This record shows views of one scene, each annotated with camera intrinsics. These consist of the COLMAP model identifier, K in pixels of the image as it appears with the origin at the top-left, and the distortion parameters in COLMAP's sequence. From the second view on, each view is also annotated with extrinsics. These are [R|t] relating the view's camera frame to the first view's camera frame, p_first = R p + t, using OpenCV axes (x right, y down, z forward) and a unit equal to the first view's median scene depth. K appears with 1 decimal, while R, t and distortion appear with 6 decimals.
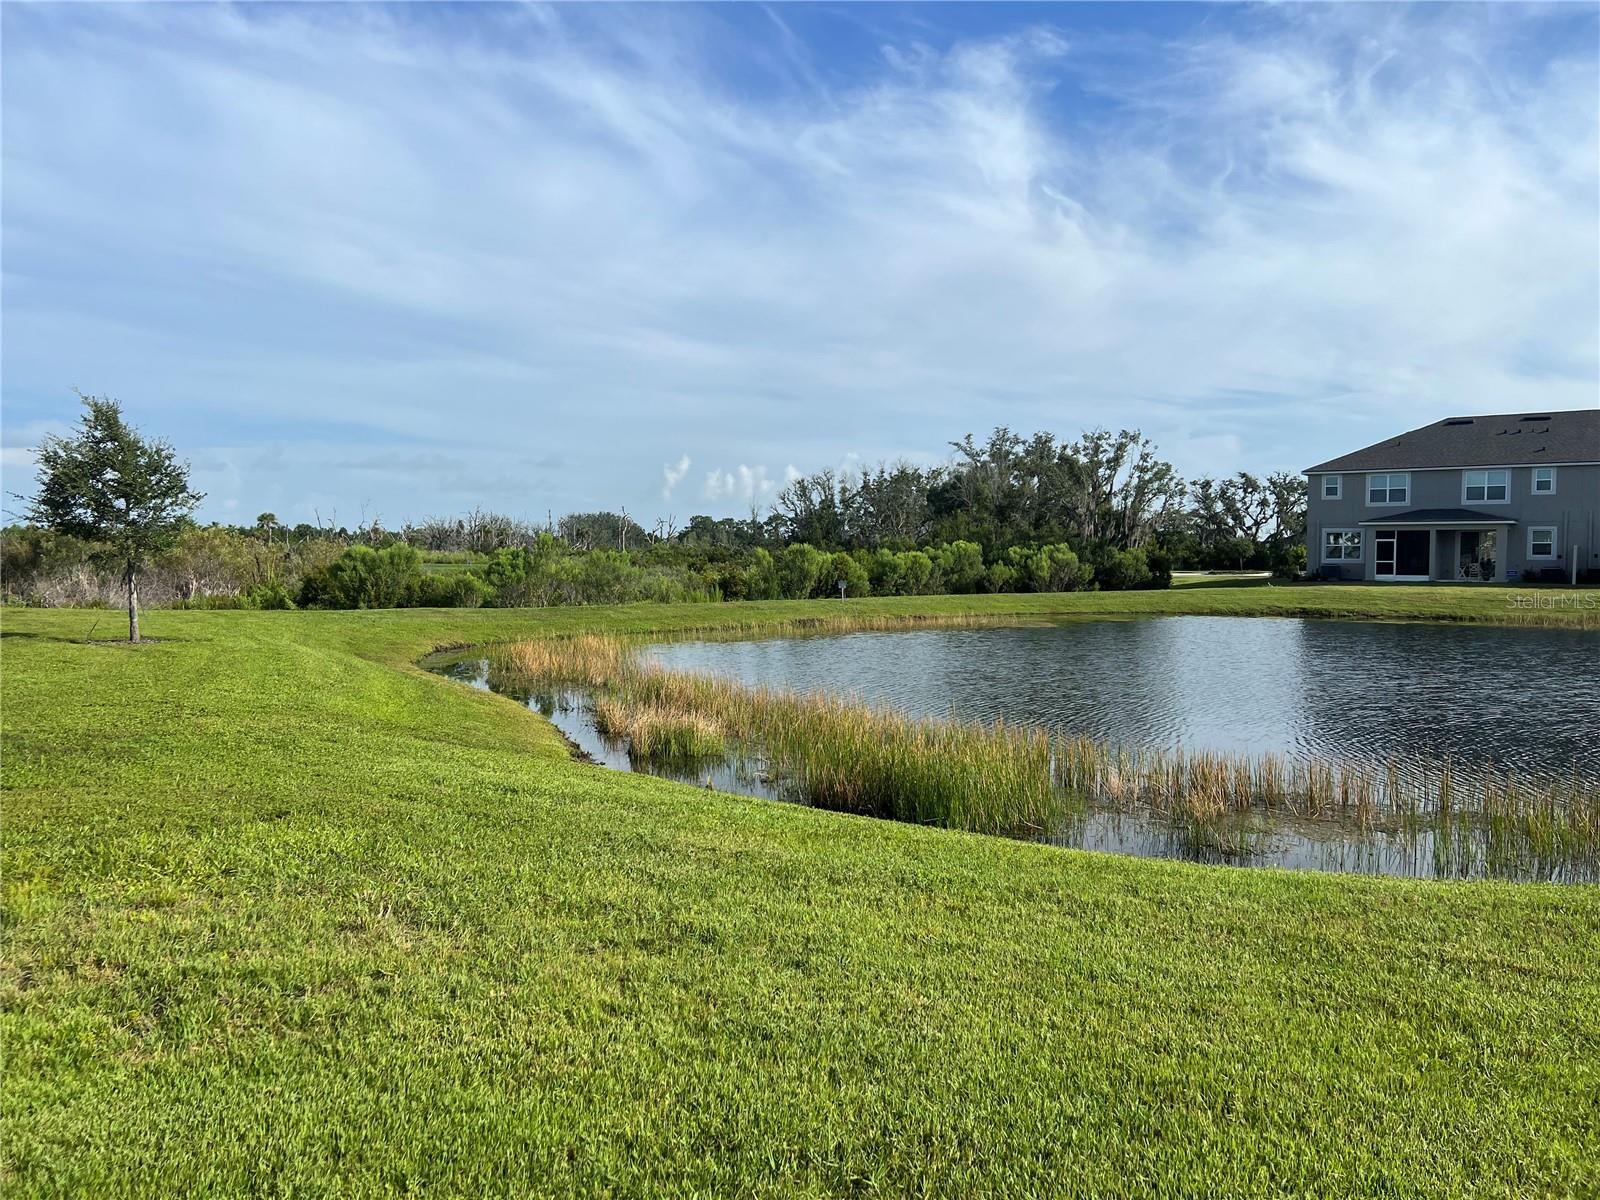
lens RADIAL K [[1175.7, 0, 795.5], [0, 1175.7, 601.1], [0, 0, 1]] dist [0.045380, -0.036230]
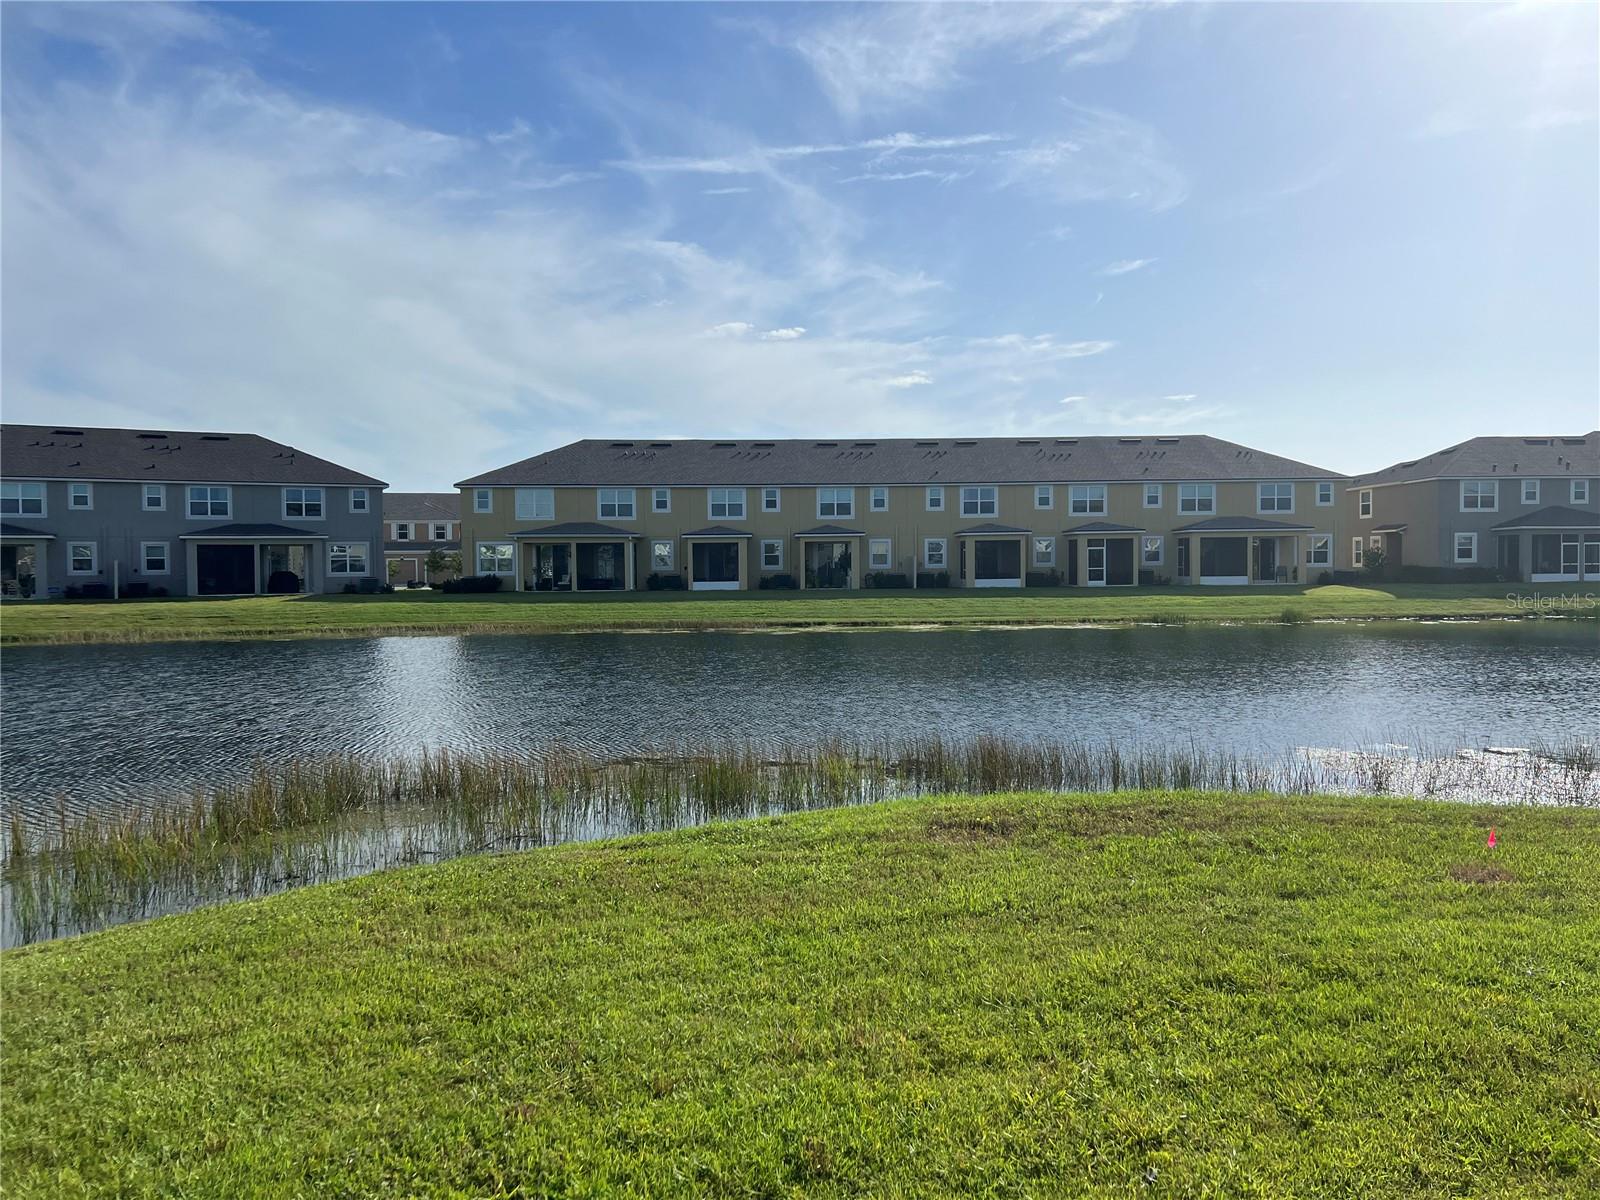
lens RADIAL K [[1175.7, 0, 803.3], [0, 1175.7, 603.1], [0, 0, 1]] dist [0.045380, -0.036230]
pose [[0.445179, -0.031621, 0.894883, 0.035064], [0.042028, 0.999013, 0.014393, -0.003668], [-0.894455, 0.031202, 0.446069, 0.172223]]
